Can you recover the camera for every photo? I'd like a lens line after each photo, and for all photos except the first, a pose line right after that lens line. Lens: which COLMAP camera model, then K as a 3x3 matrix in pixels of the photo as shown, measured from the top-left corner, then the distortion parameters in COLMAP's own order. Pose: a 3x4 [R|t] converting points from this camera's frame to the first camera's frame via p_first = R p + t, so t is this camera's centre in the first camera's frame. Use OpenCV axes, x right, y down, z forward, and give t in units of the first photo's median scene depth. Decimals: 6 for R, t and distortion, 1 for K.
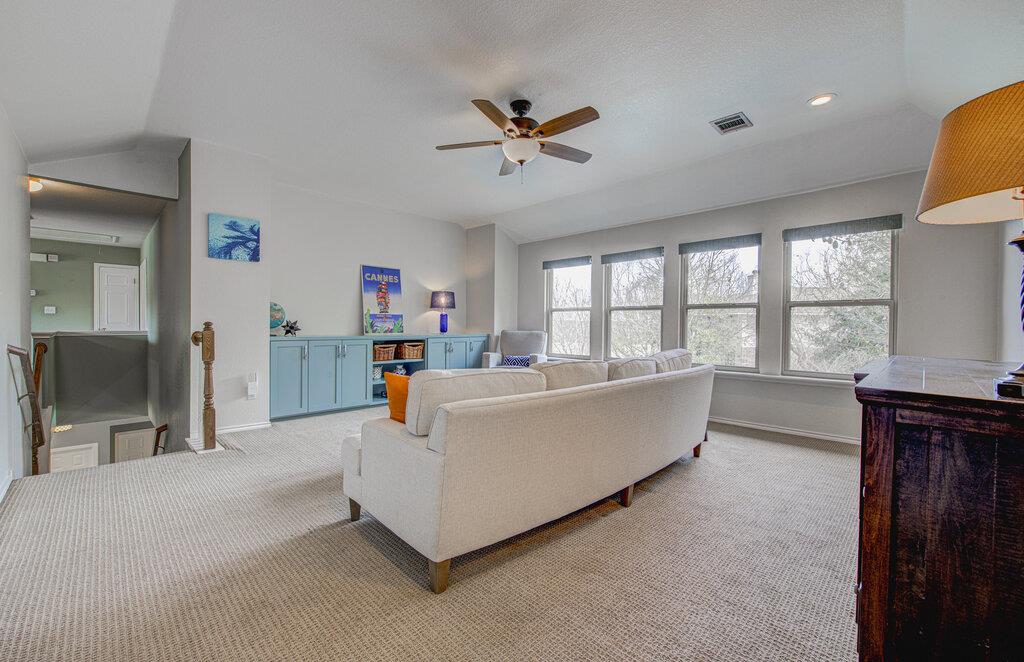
lens RADIAL K [[417.0, 0, 515.2], [0, 417.0, 328.5], [0, 0, 1]] dist [0.003541, -0.000458]
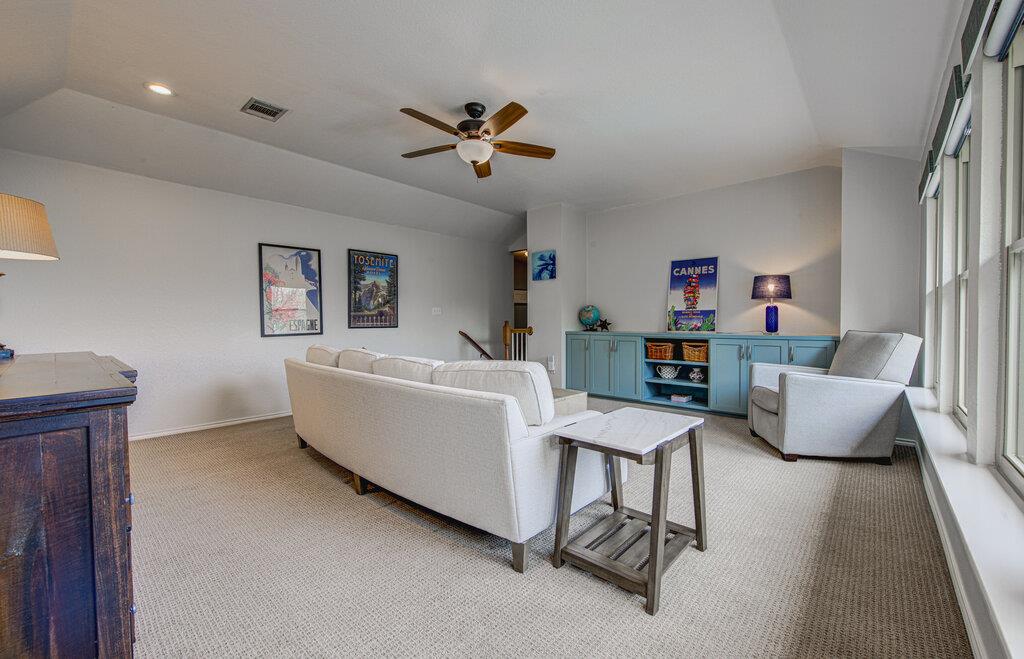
lens RADIAL K [[408.3, 0, 515.7], [0, 408.3, 329.4], [0, 0, 1]] dist [0.000304, 0.000001]
pose [[0.060012, 0.013534, -0.998106, 0.565921], [-0.006595, 0.999892, 0.013161, -0.001926], [0.998176, 0.005793, 0.060095, 0.571828]]
